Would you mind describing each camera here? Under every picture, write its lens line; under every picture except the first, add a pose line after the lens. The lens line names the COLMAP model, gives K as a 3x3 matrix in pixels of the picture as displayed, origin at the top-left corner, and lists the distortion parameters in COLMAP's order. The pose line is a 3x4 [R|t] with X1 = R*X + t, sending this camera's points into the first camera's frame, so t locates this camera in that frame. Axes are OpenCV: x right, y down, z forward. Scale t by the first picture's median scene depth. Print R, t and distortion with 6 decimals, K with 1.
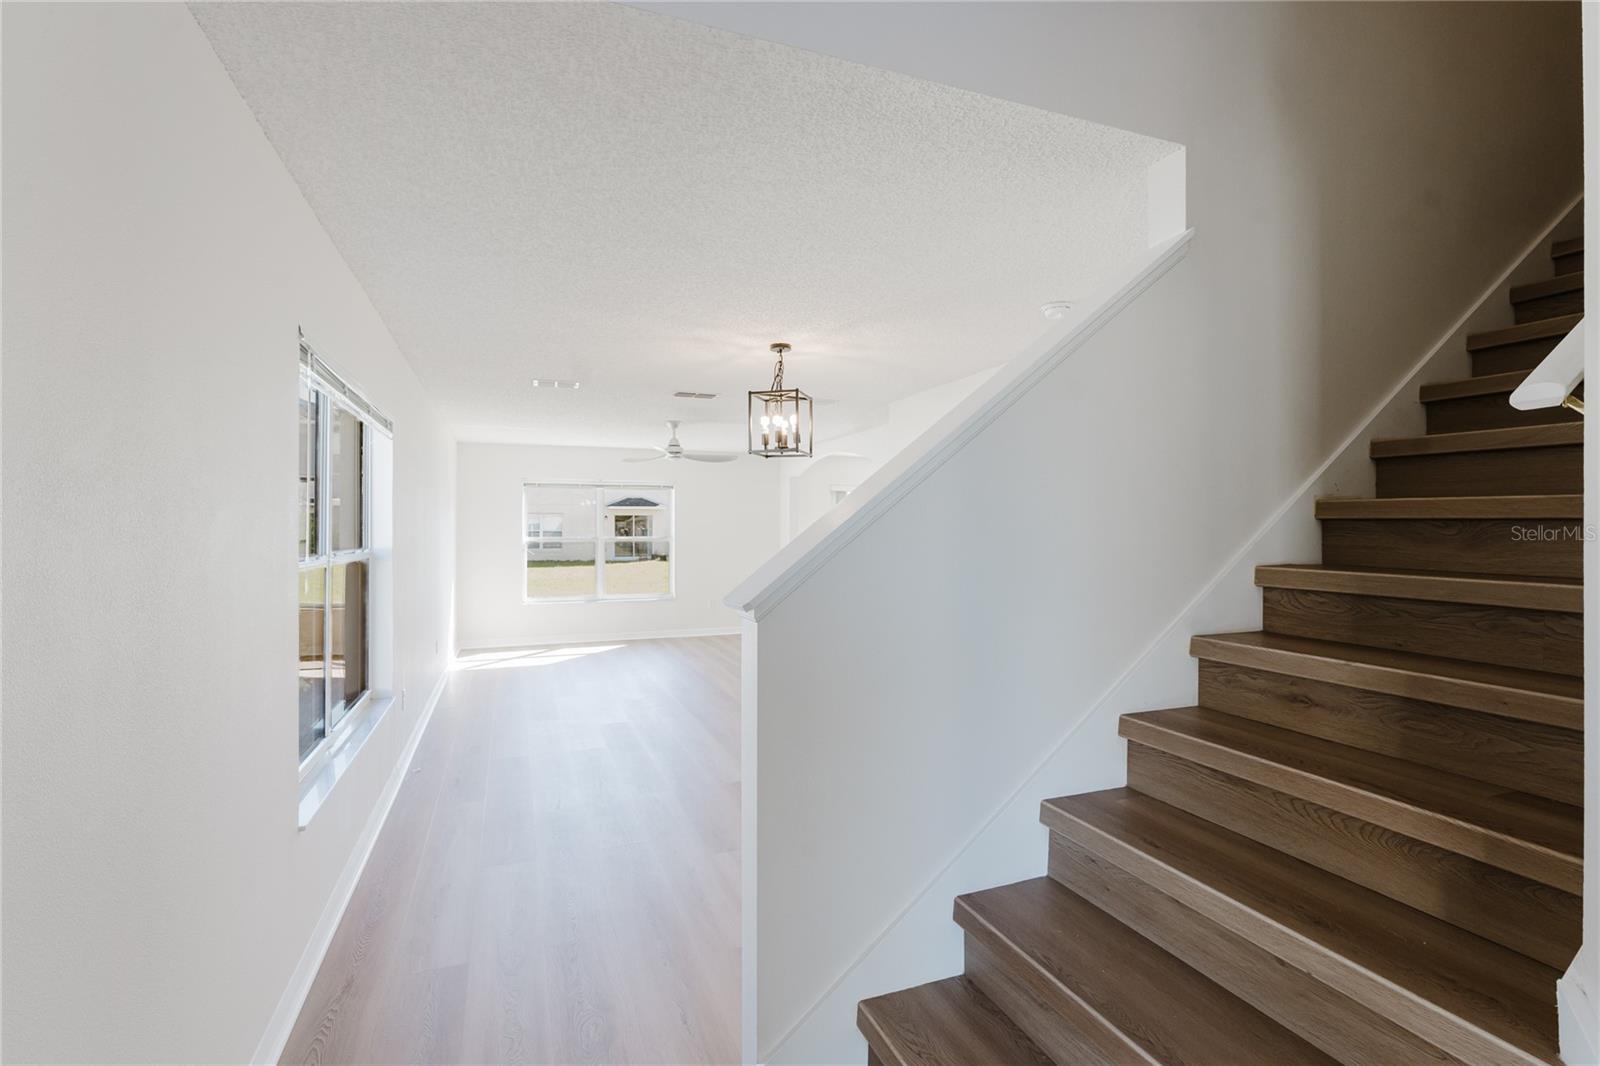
lens RADIAL K [[761.6, 0, 793.7], [0, 761.6, 526.1], [0, 0, 1]] dist [0.020233, 0.000181]
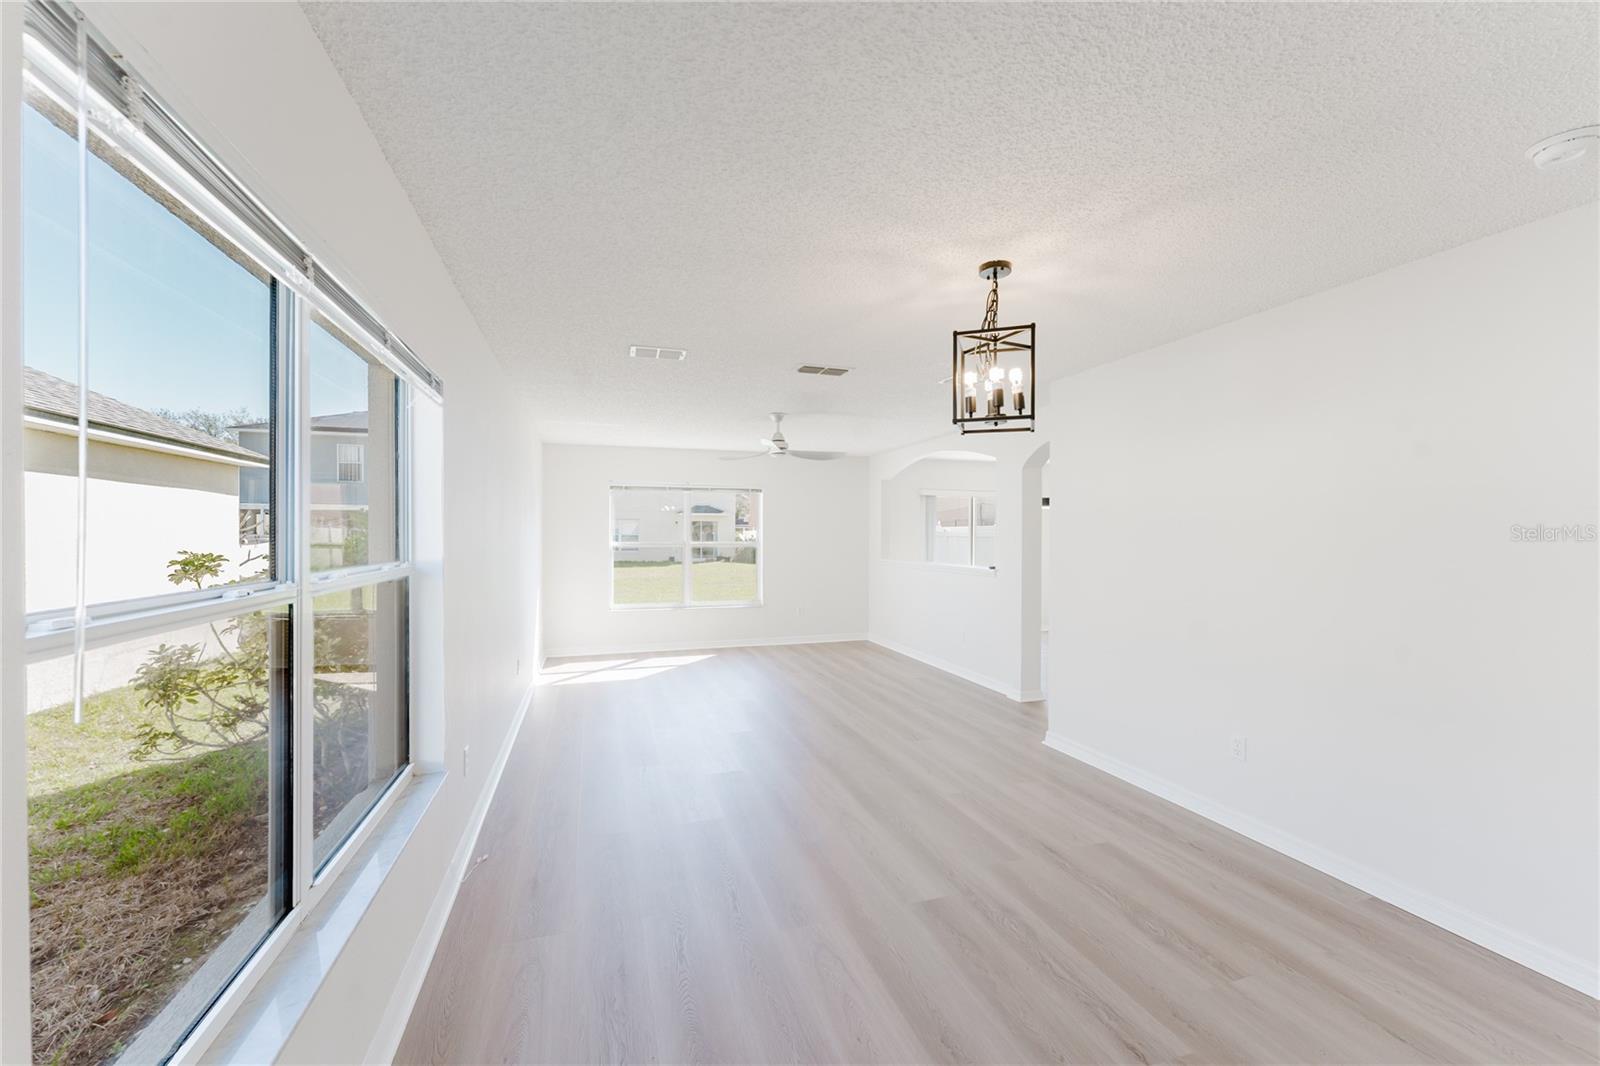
lens RADIAL K [[647.2, 0, 796.8], [0, 647.2, 537.3], [0, 0, 1]] dist [-0.000883, 0.000651]
pose [[0.998793, 0.003241, -0.049003, -0.093011], [-0.002788, 0.999953, 0.009294, 0.000402], [0.049031, -0.009146, 0.998755, 0.230612]]
